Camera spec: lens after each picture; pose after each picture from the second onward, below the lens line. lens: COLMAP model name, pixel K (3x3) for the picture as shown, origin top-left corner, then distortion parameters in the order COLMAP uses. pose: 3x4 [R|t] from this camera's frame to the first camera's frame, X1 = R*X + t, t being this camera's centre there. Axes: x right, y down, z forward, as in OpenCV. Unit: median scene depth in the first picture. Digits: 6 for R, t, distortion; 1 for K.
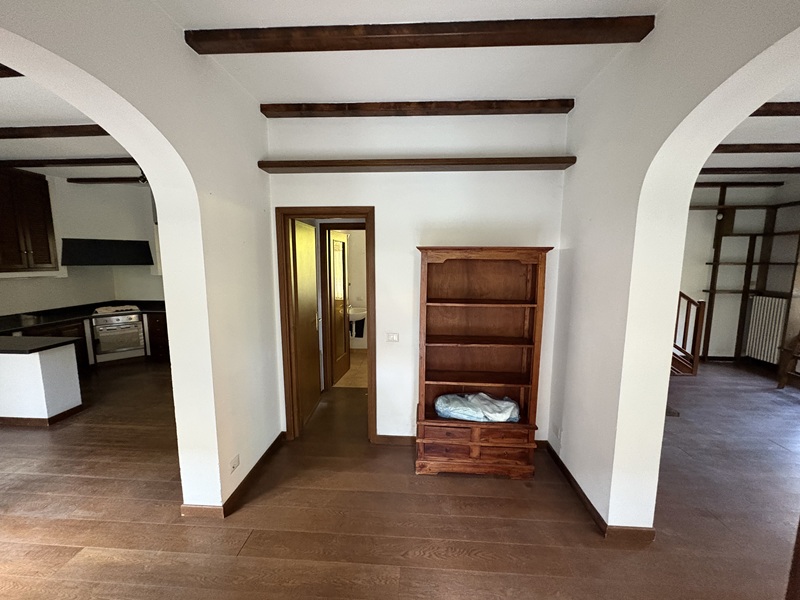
lens RADIAL K [[317.3, 0, 399.0], [0, 317.3, 298.5], [0, 0, 1]] dist [-0.000618, 0.000497]
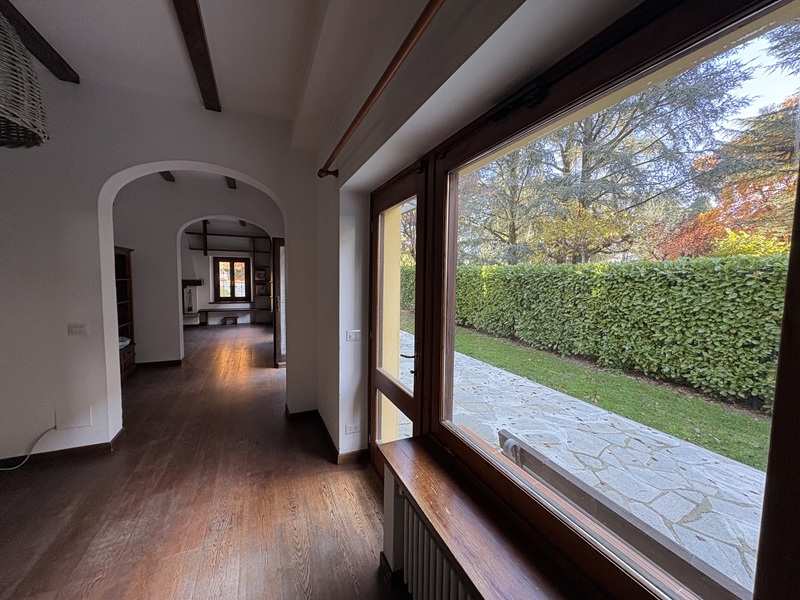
lens RADIAL K [[317.3, 0, 401.6], [0, 317.3, 299.4], [0, 0, 1]] dist [-0.000618, 0.000497]
pose [[-0.474715, -0.073437, 0.877070, -1.163048], [0.091093, 0.987062, 0.131951, 0.023273], [-0.875413, 0.142535, -0.461883, 0.257821]]
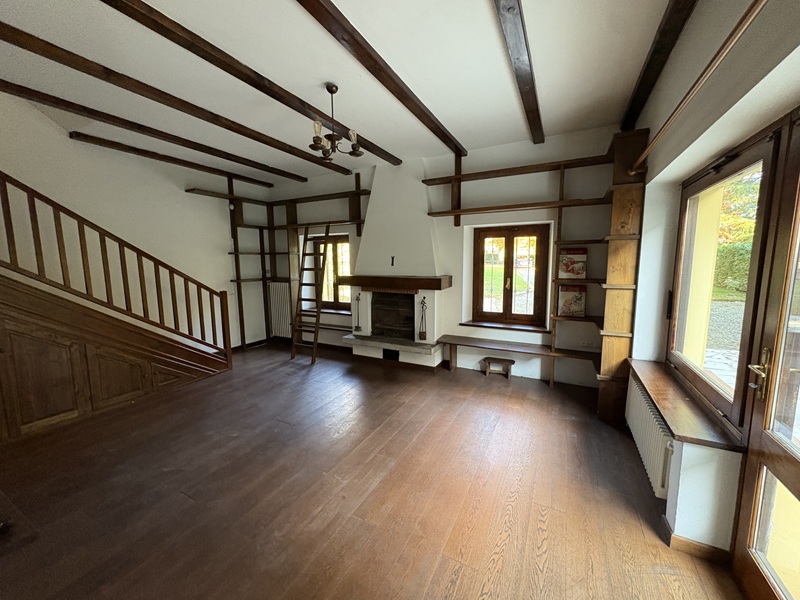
lens RADIAL K [[317.3, 0, 399.4], [0, 317.3, 299.3], [0, 0, 1]] dist [-0.000618, 0.000497]
pose [[0.400484, -0.116045, 0.908926, 0.334753], [0.121440, 0.989920, 0.072878, 0.030804], [-0.908221, 0.081193, 0.410539, 0.152338]]
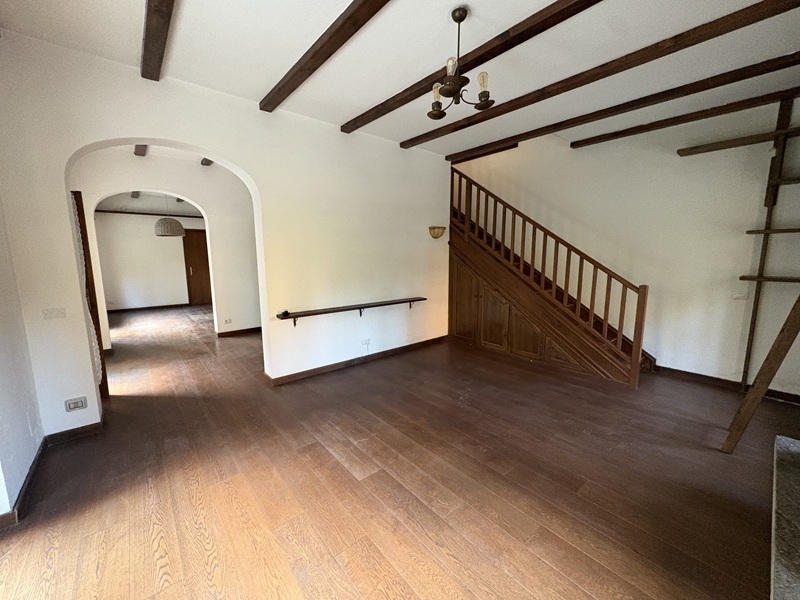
lens RADIAL K [[317.3, 0, 399.6], [0, 317.3, 299.8], [0, 0, 1]] dist [-0.000618, 0.000497]
pose [[0.696449, 0.101126, -0.710445, 1.197049], [-0.082119, 0.994748, 0.061093, 0.046893], [0.712892, 0.015792, 0.701096, 0.111150]]
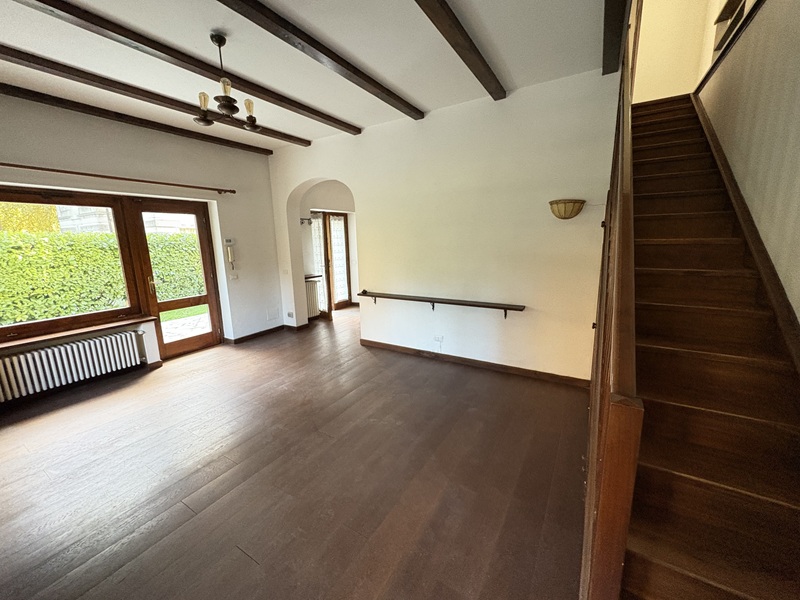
lens RADIAL K [[317.3, 0, 399.3], [0, 317.3, 297.1], [0, 0, 1]] dist [-0.000618, 0.000497]
pose [[-0.461422, 0.166748, -0.871369, 1.278344], [-0.088281, 0.968673, 0.232117, -0.082367], [0.882777, 0.184029, -0.432247, 1.050678]]
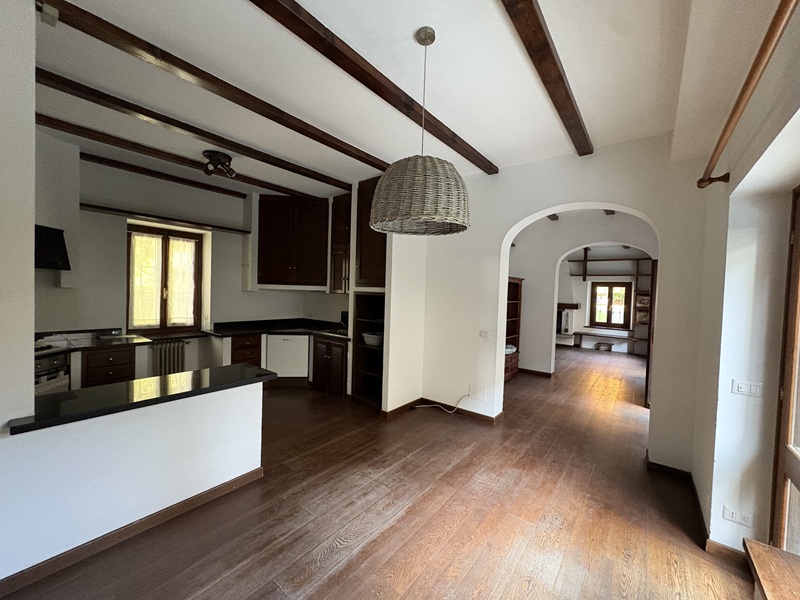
lens RADIAL K [[317.3, 0, 397.7], [0, 317.3, 300.5], [0, 0, 1]] dist [-0.000618, 0.000497]
pose [[0.567458, -0.008567, 0.823358, -1.231535], [0.070520, 0.996777, -0.038232, 0.023371], [-0.820377, 0.079758, 0.566233, 0.208287]]
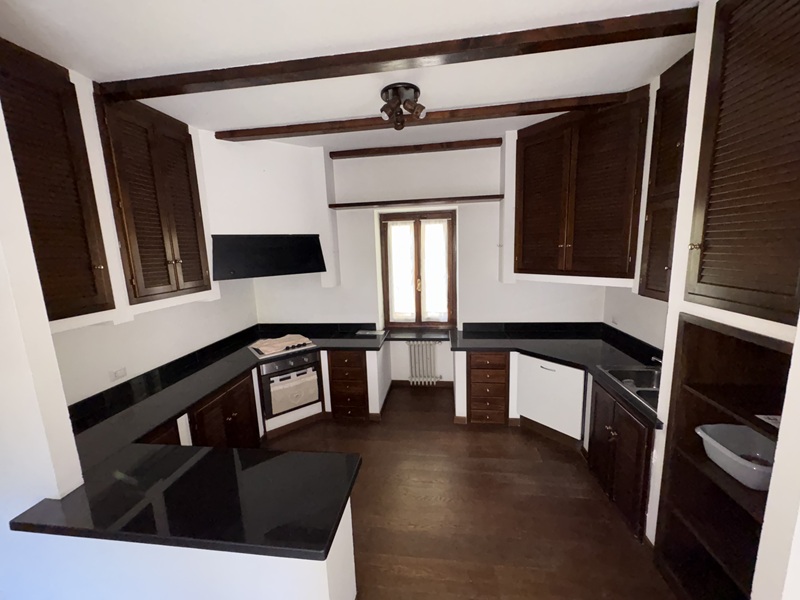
lens RADIAL K [[317.3, 0, 400.2], [0, 317.3, 298.5], [0, 0, 1]] dist [-0.000618, 0.000497]
pose [[0.997278, -0.026421, -0.068841, -0.779998], [0.029240, 0.998761, 0.040268, -0.097535], [0.067692, -0.042171, 0.996815, 0.492831]]
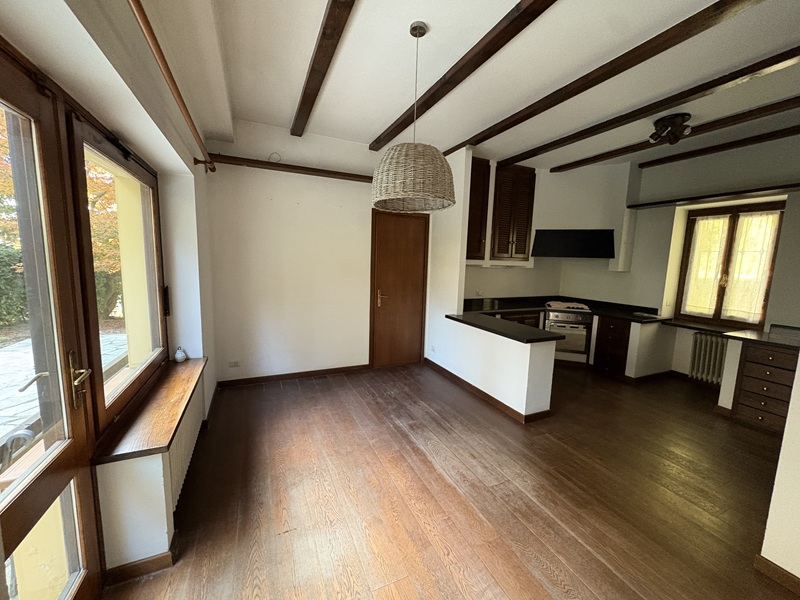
lens RADIAL K [[317.3, 0, 398.6], [0, 317.3, 297.3], [0, 0, 1]] dist [-0.000618, 0.000497]
pose [[0.473234, 0.118174, -0.872975, -0.414370], [-0.137887, 0.988684, 0.059090, 0.029788], [0.870079, 0.092408, 0.484173, 0.167490]]
